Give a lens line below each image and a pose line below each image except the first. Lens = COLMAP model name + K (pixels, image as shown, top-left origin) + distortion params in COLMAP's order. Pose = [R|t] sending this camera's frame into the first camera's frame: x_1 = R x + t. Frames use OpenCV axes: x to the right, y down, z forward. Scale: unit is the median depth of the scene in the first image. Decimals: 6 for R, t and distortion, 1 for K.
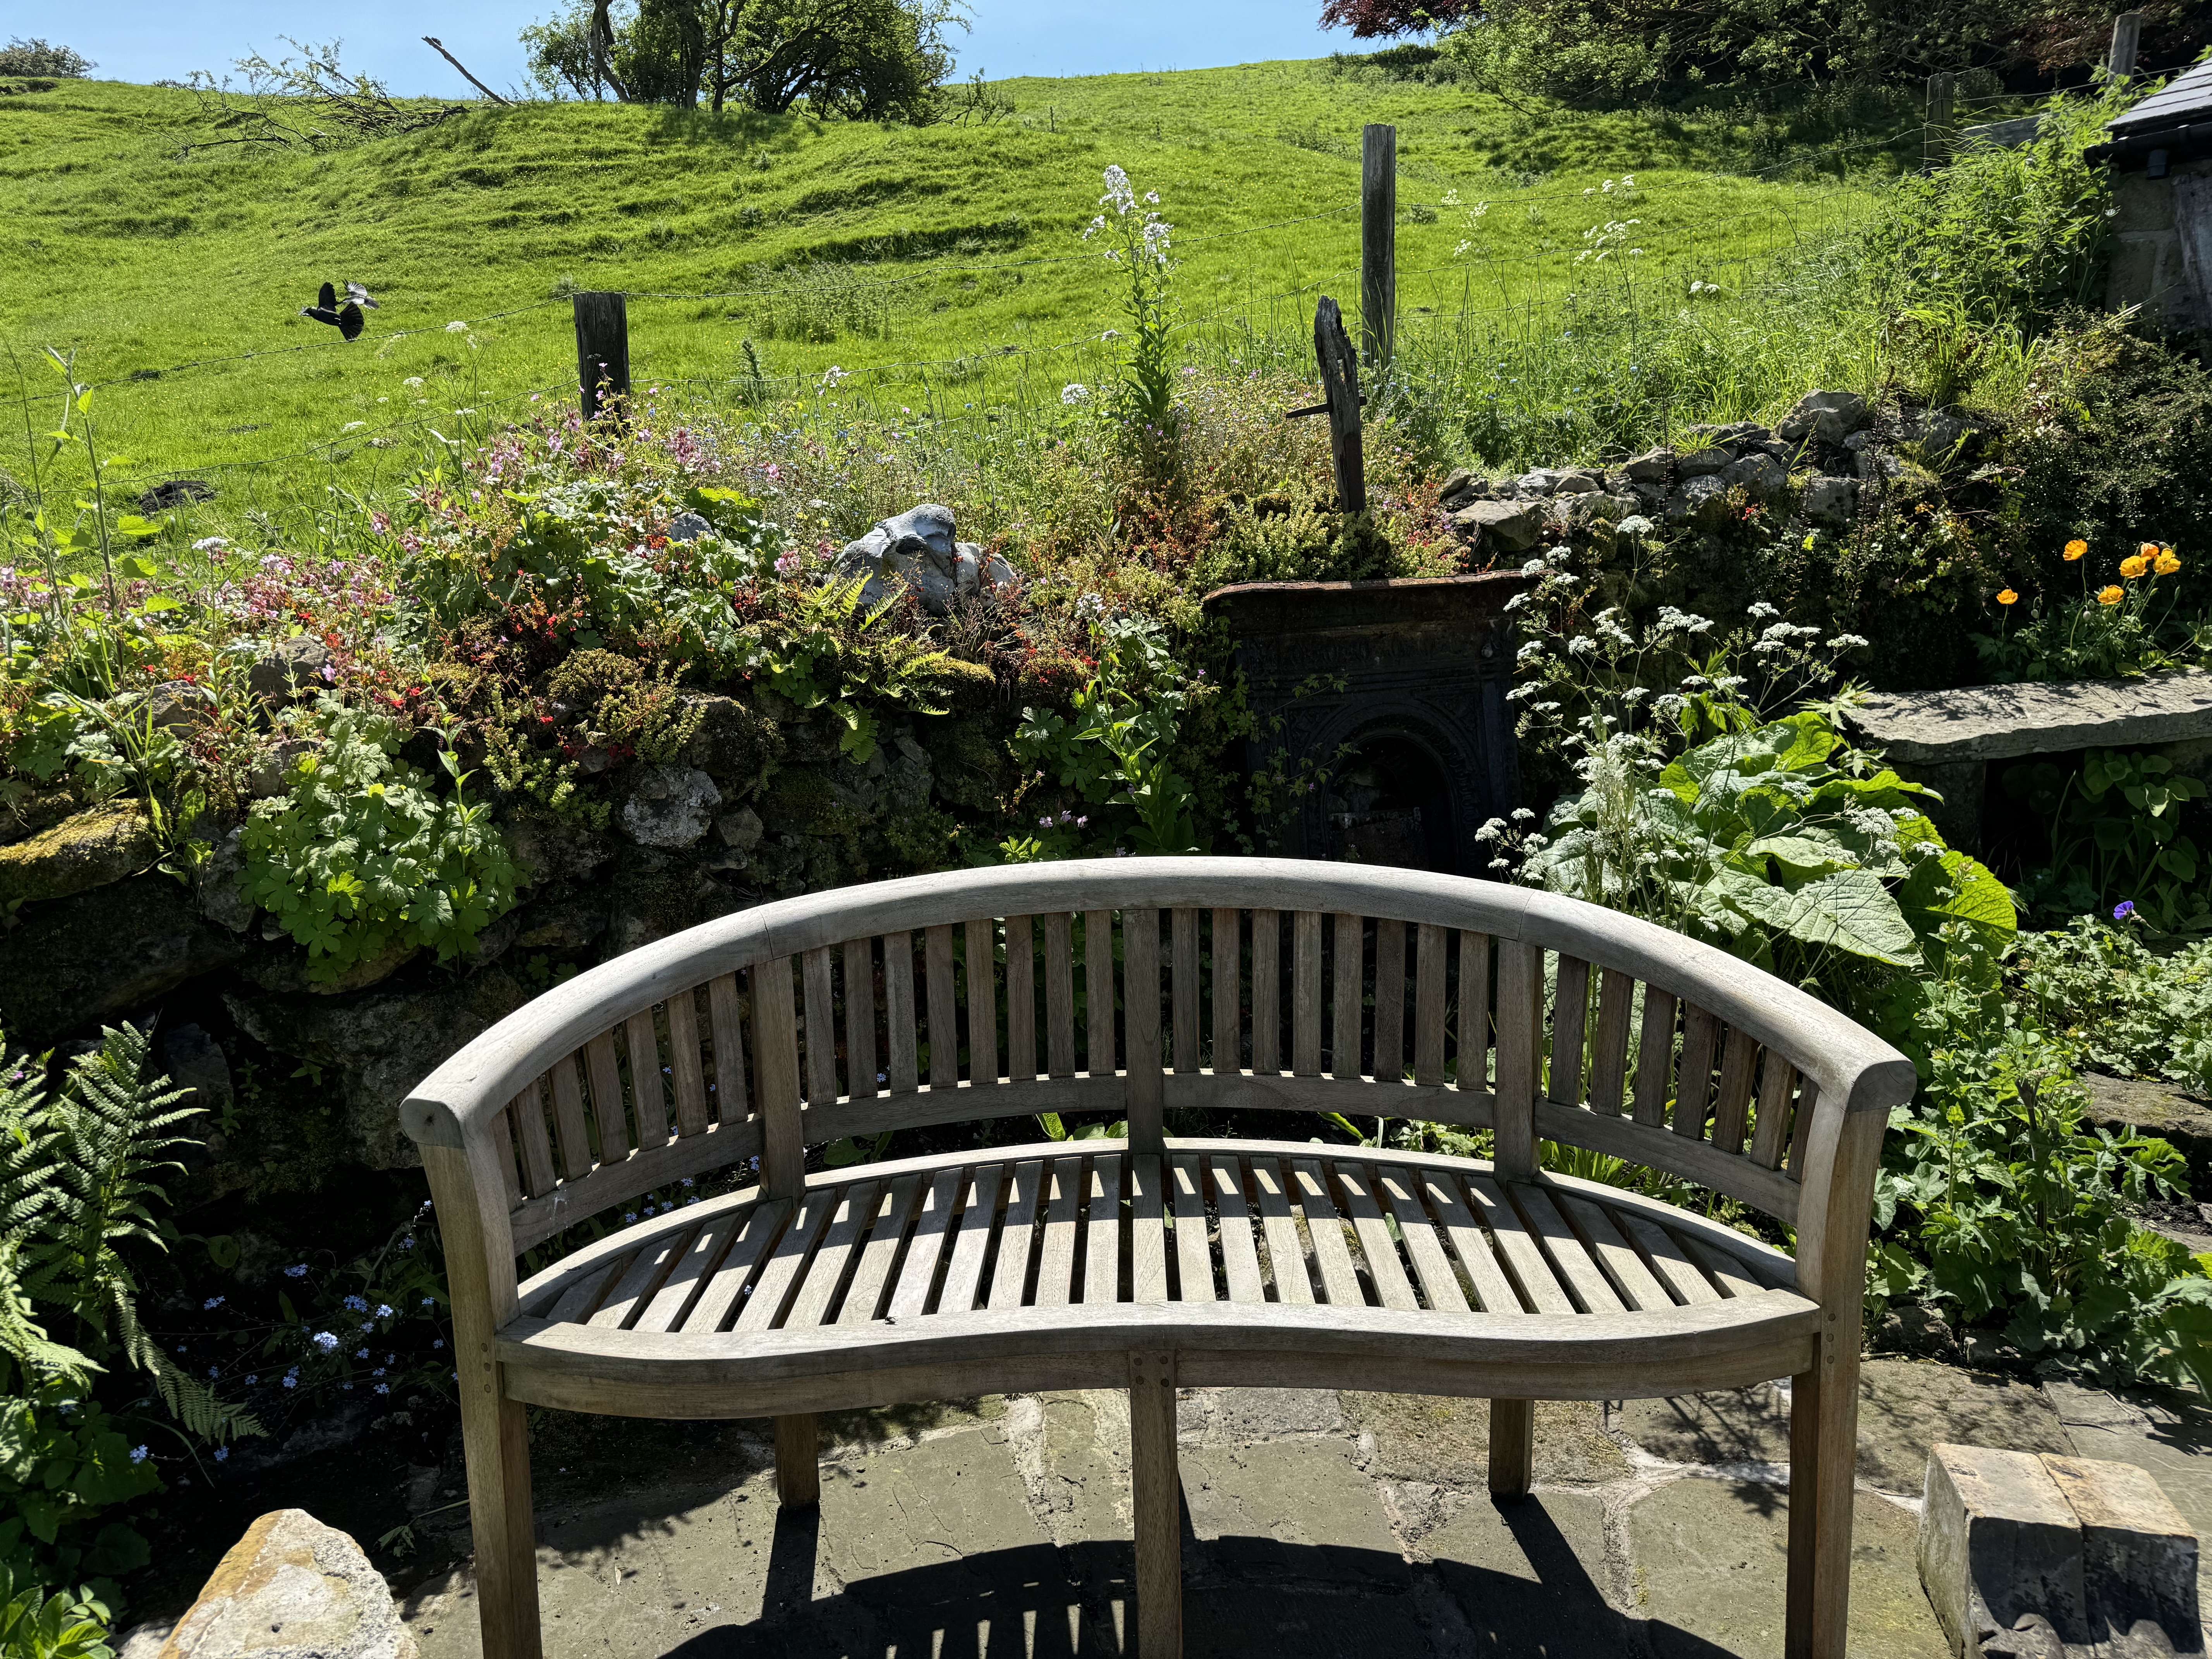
lens RADIAL K [[1620.9, 0, 1106.0], [0, 1620.9, 829.5], [0, 0, 1]] dist [0.061630, -0.072160]
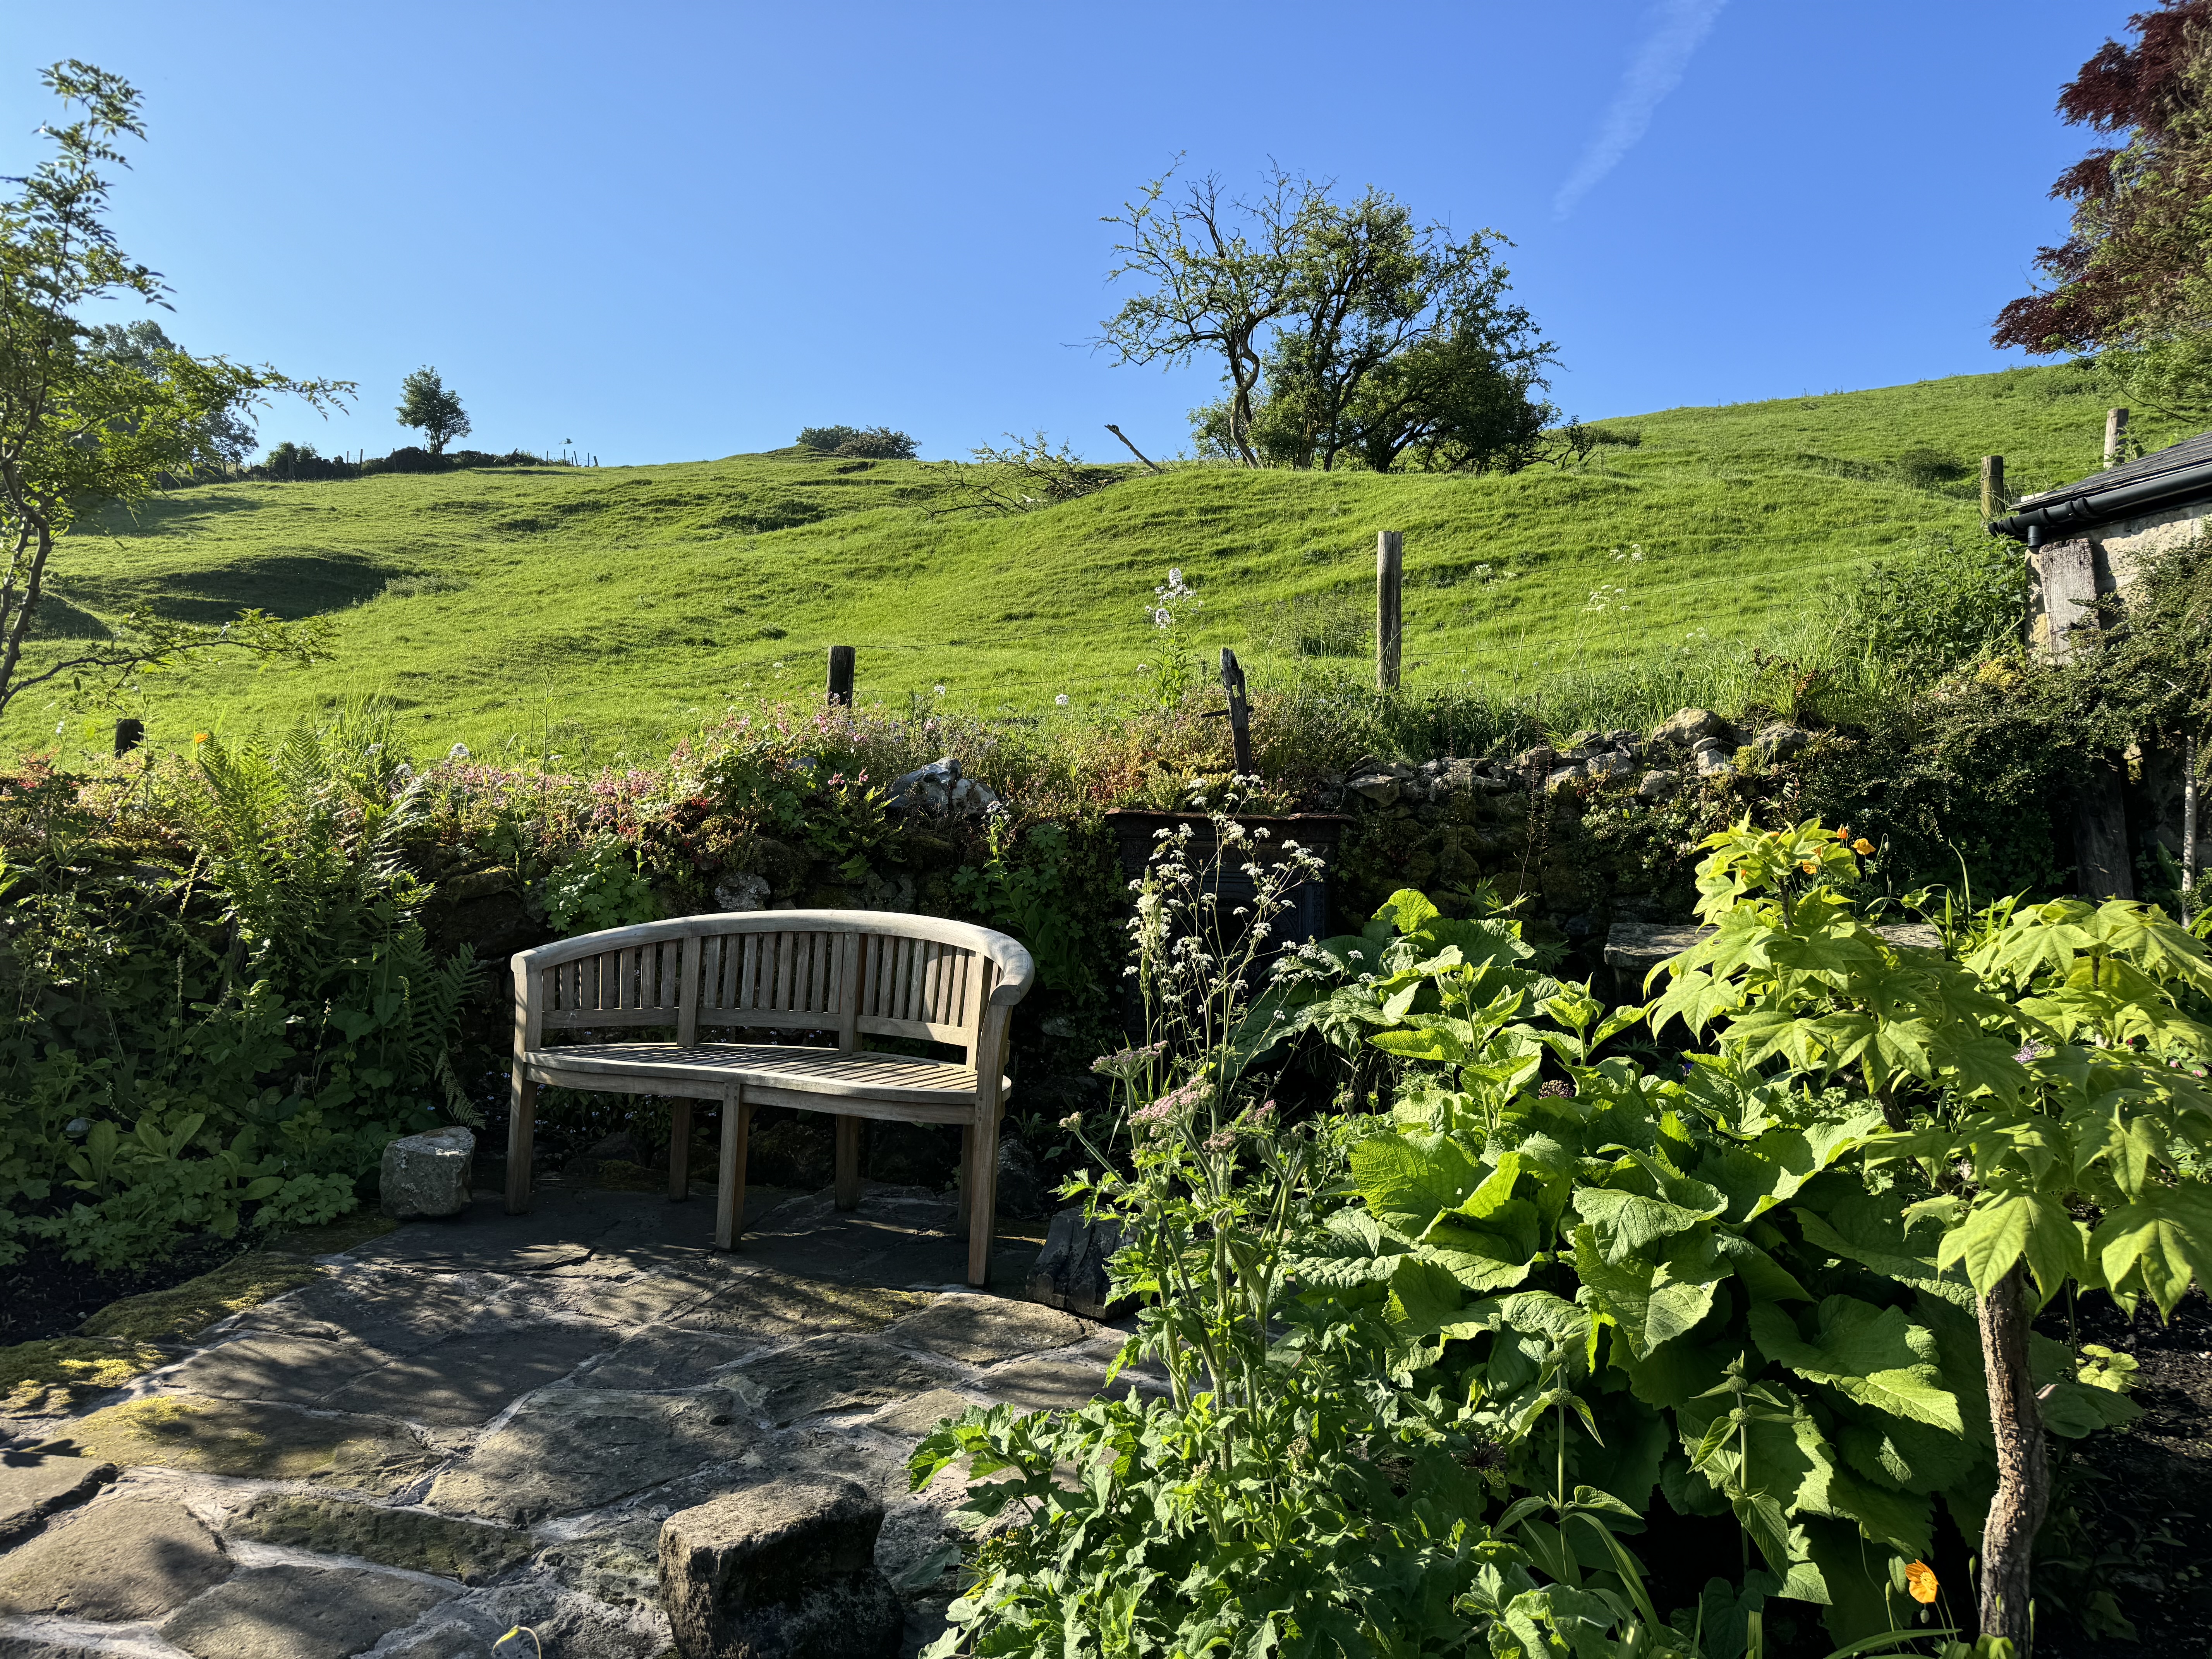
lens RADIAL K [[1620.9, 0, 1106.0], [0, 1620.9, 829.5], [0, 0, 1]] dist [0.061630, -0.072160]
pose [[0.910262, 0.050523, -0.410938, 0.143029], [-0.122636, 0.980889, -0.151051, 0.023636], [0.395453, 0.187892, 0.899063, -0.099582]]
